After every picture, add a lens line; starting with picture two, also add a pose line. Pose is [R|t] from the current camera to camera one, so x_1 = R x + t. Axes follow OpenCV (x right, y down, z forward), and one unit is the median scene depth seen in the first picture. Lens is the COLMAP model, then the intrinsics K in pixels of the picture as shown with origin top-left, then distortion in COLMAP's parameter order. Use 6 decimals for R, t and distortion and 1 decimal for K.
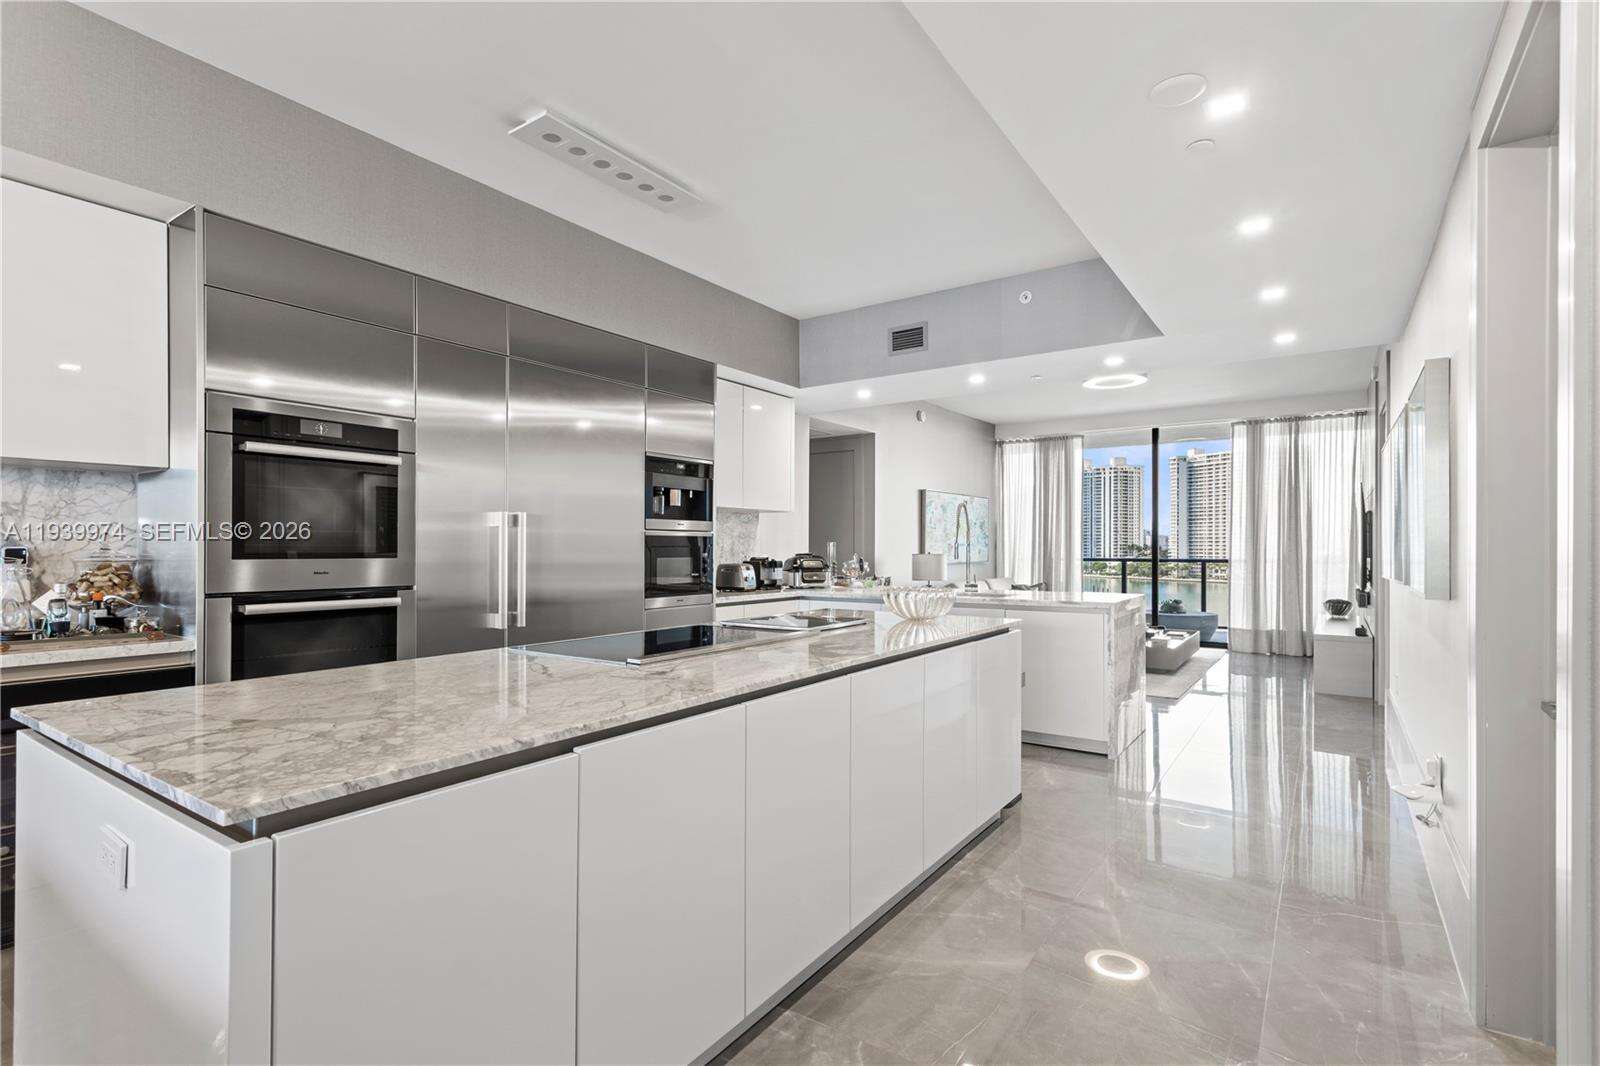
lens RADIAL K [[772.3, 0, 795.8], [0, 772.3, 538.1], [0, 0, 1]] dist [0.002939, 0.000109]
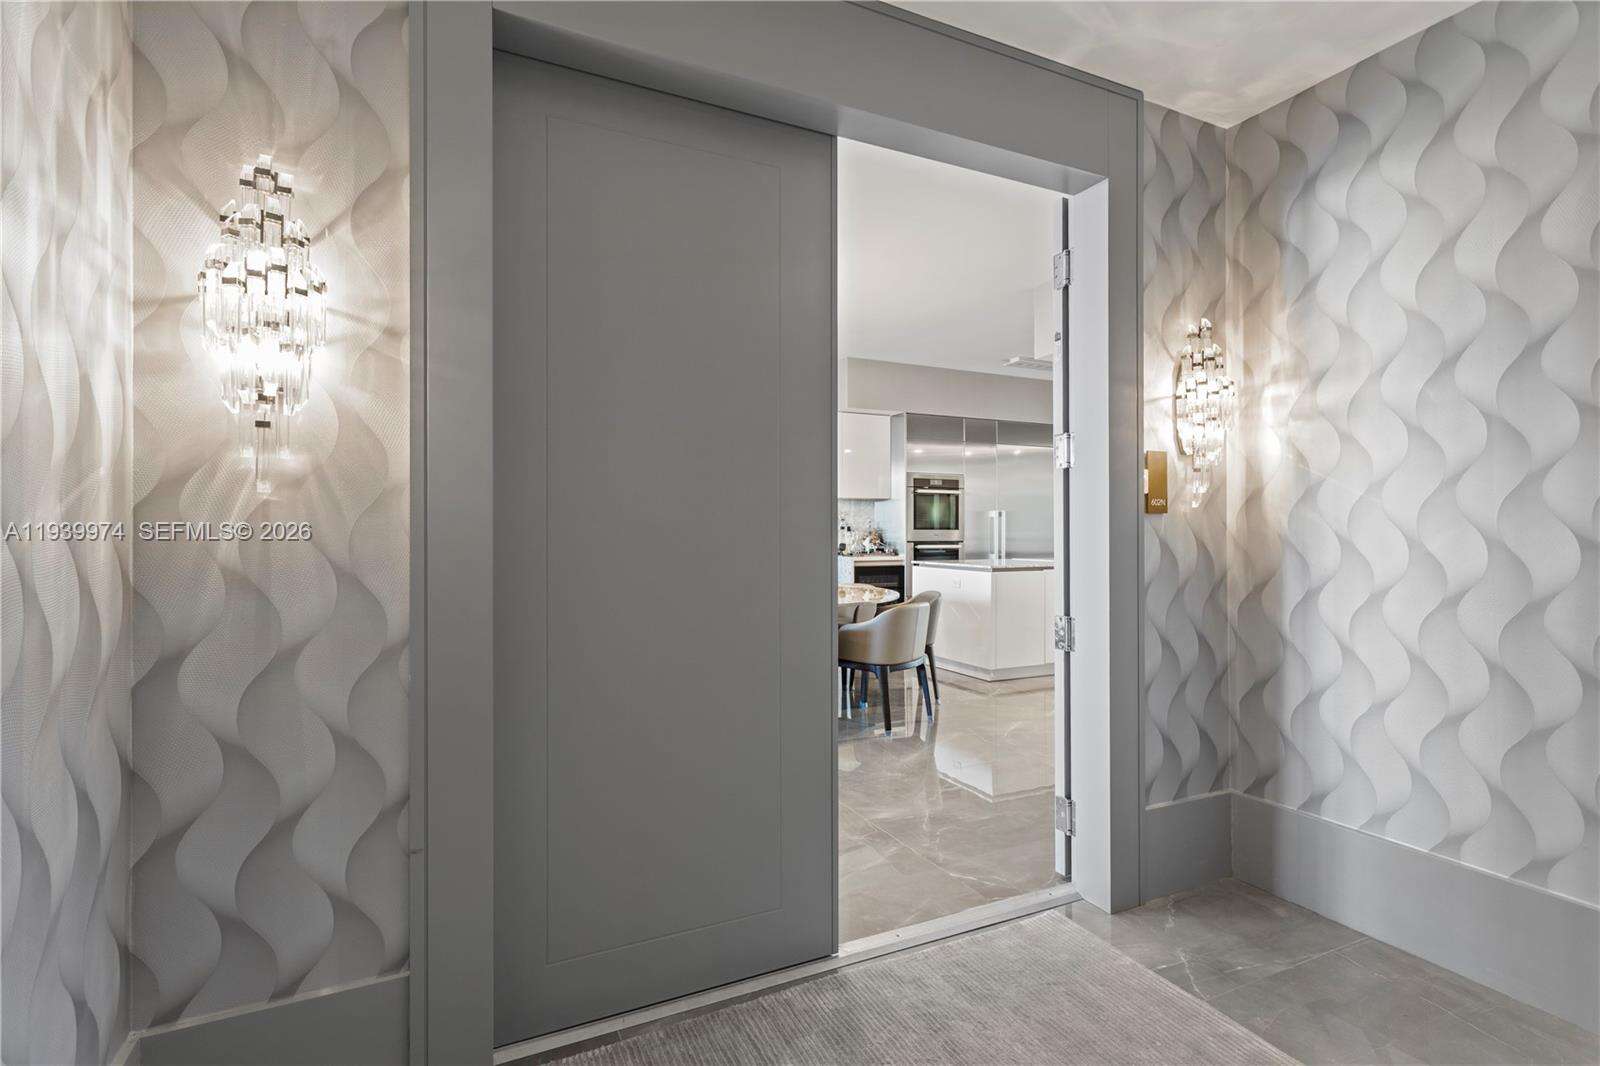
lens RADIAL K [[772.3, 0, 796.3], [0, 772.3, 528.8], [0, 0, 1]] dist [0.002939, 0.000109]
pose [[0.867052, -0.000565, -0.498217, 0.322473], [0.006230, 0.999933, 0.009707, -0.006810], [0.498178, -0.011521, 0.866998, -1.639435]]
